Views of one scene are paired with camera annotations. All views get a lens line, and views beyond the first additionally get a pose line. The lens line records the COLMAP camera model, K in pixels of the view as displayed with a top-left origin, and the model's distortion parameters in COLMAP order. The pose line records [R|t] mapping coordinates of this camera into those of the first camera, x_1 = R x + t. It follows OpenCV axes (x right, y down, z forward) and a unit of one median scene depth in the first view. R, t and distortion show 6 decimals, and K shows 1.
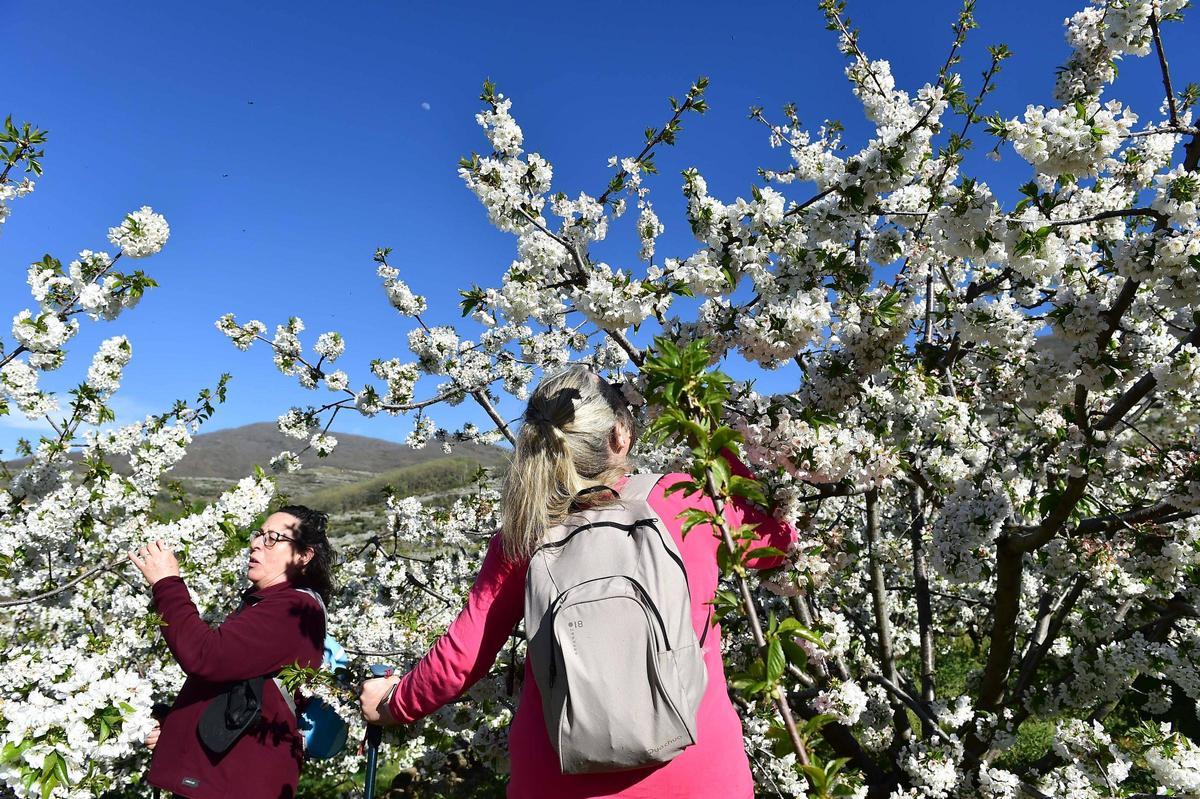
lens RADIAL K [[853.8, 0, 566.9], [0, 853.8, 401.6], [0, 0, 1]] dist [-0.001682, -0.004811]
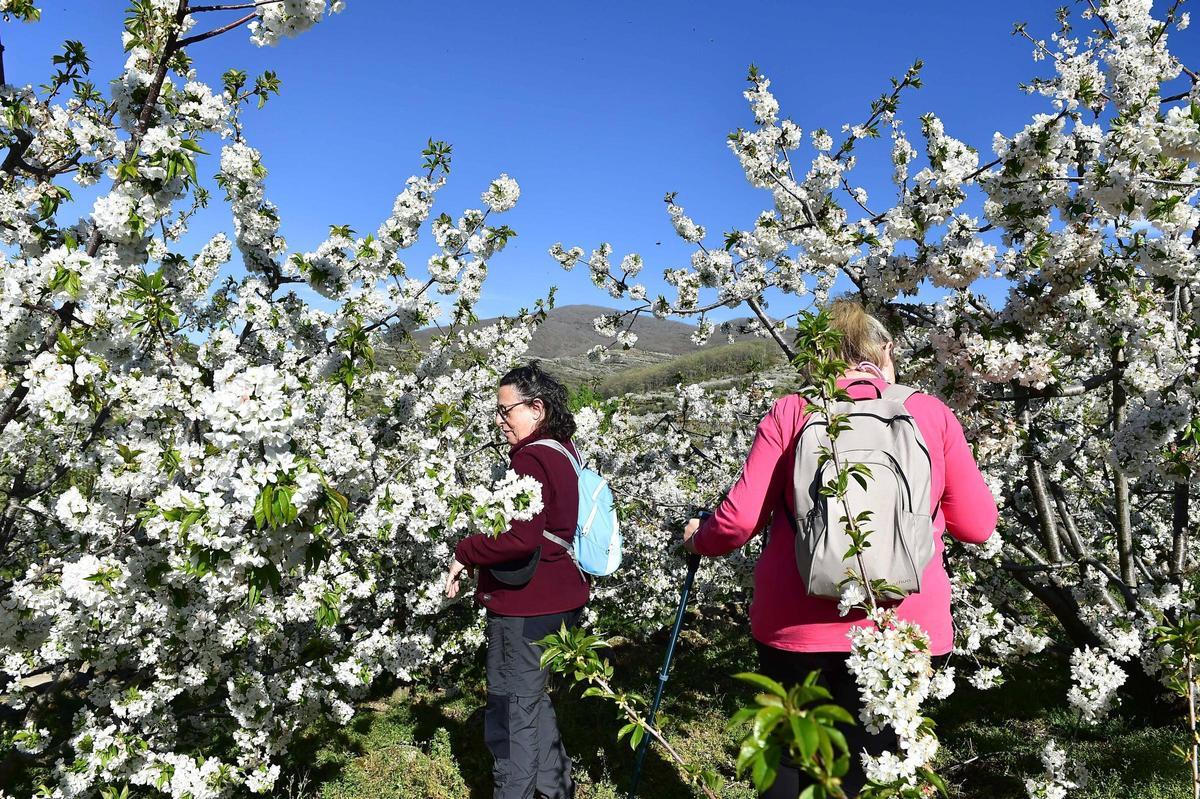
lens RADIAL K [[922.4, 0, 612.5], [0, 922.4, 411.2], [0, 0, 1]] dist [0.293405, -0.000104]
pose [[0.958184, 0.034736, -0.284036, 0.100456], [0.007044, 0.989441, 0.144766, -0.052463], [0.286065, -0.140713, 0.947822, -0.367742]]
